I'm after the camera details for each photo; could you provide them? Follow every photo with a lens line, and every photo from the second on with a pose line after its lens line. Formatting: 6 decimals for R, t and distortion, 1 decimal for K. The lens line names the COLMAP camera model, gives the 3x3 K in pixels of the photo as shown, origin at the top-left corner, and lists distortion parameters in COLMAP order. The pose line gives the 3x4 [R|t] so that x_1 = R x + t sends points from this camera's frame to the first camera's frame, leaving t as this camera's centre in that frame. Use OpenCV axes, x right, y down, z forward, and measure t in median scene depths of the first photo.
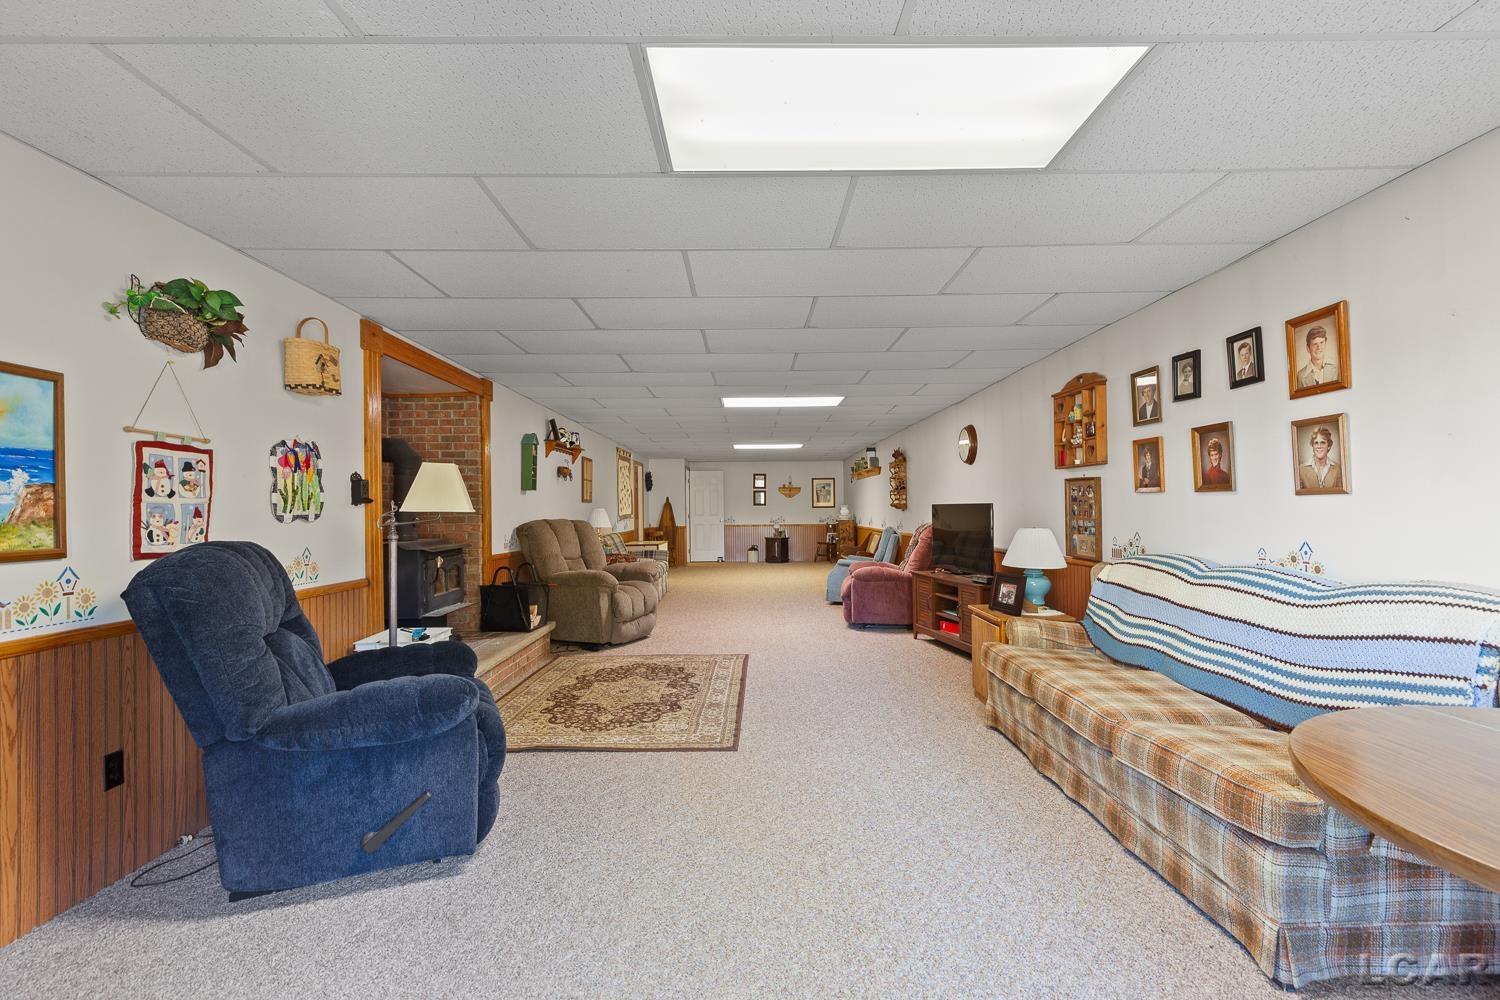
lens RADIAL K [[678.9, 0, 749.3], [0, 678.9, 500.5], [0, 0, 1]] dist [0.010460, -0.000718]
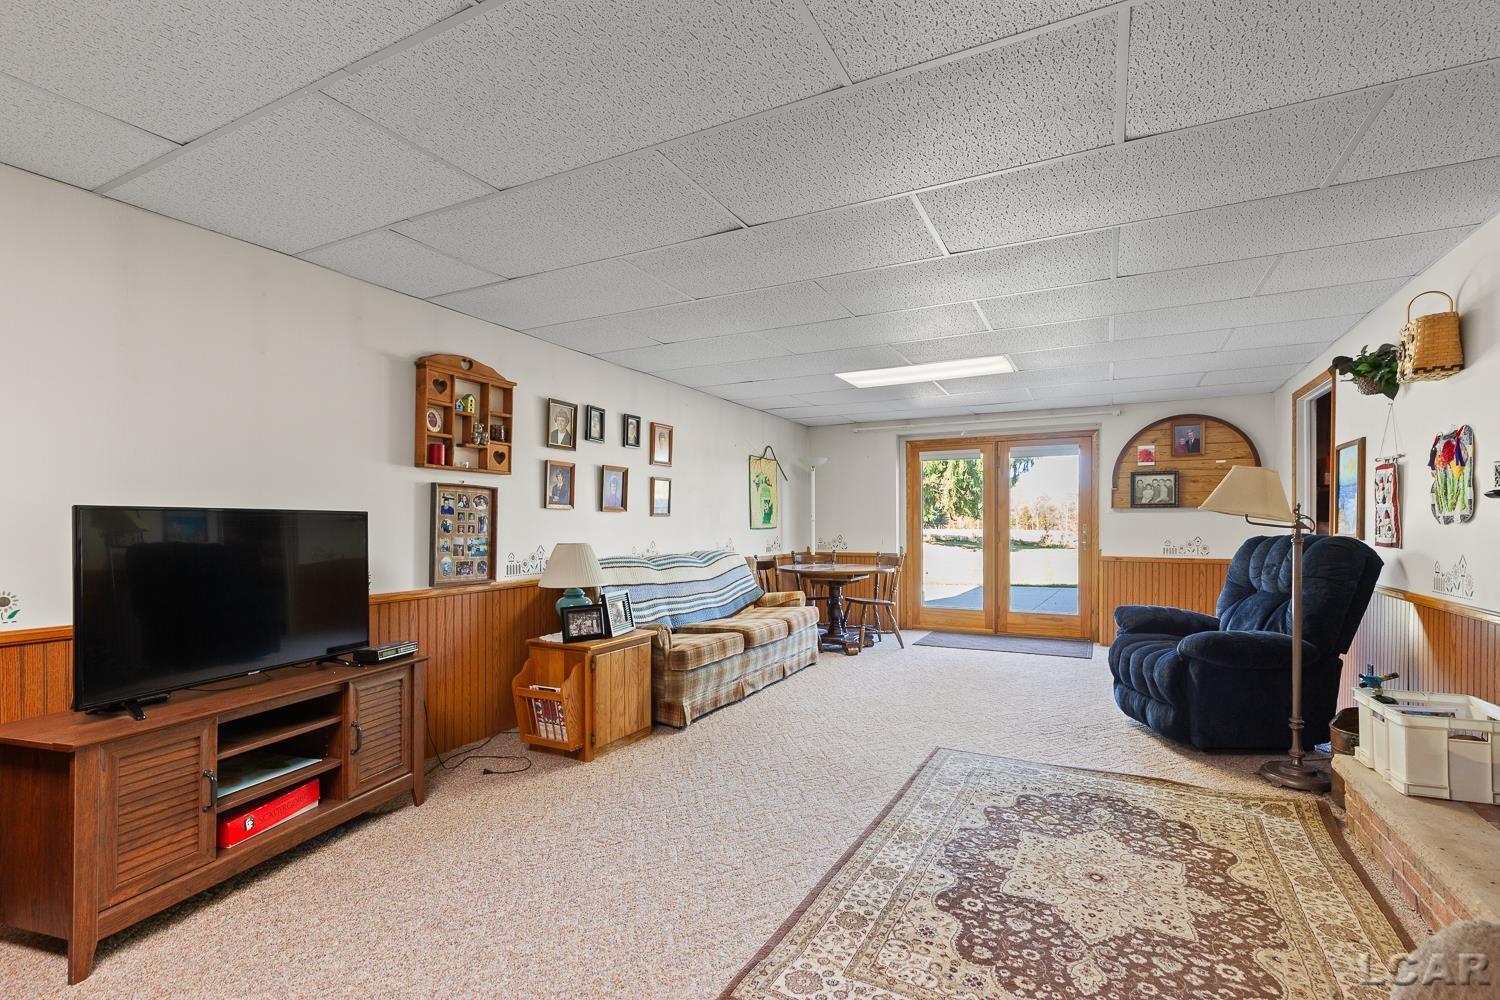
lens RADIAL K [[678.9, 0, 767.2], [0, 678.9, 524.5], [0, 0, 1]] dist [0.010460, -0.000718]
pose [[-0.895295, 0.013649, 0.445264, -0.223077], [0.007999, 0.999862, -0.014566, 0.031867], [-0.445402, -0.009479, -0.895281, 1.794778]]
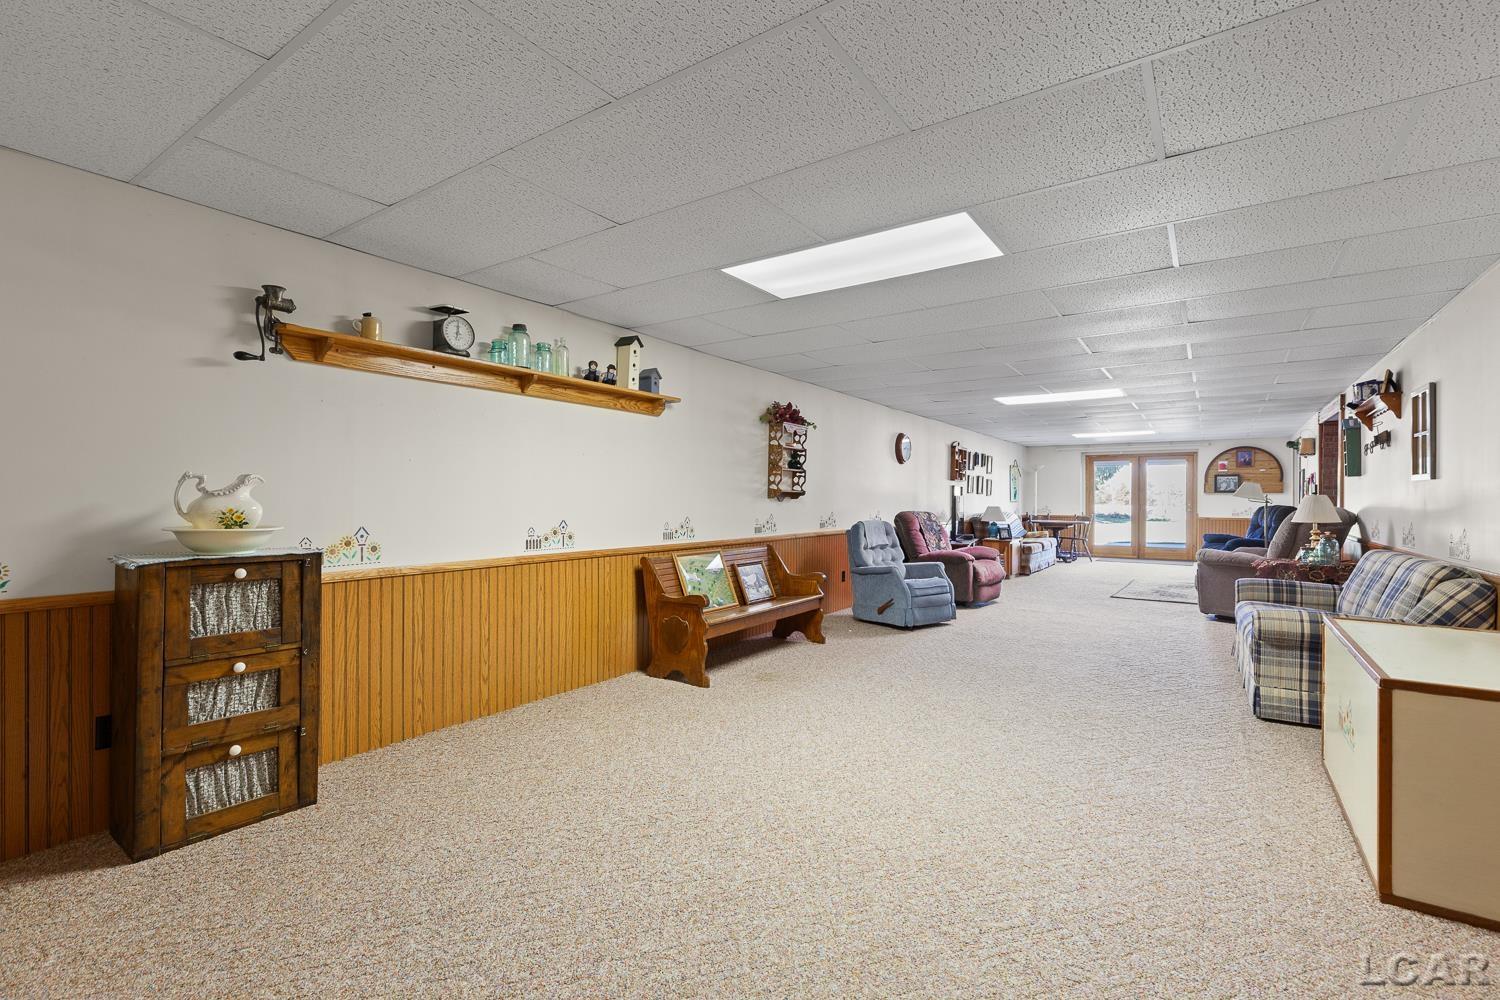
lens RADIAL K [[678.9, 0, 745.5], [0, 678.9, 497.8], [0, 0, 1]] dist [0.010460, -0.000718]
pose [[-0.822645, 0.008145, 0.568496, -0.284654], [0.000856, 0.999914, -0.013088, 0.039760], [-0.568554, -0.010280, -0.822582, 3.798658]]
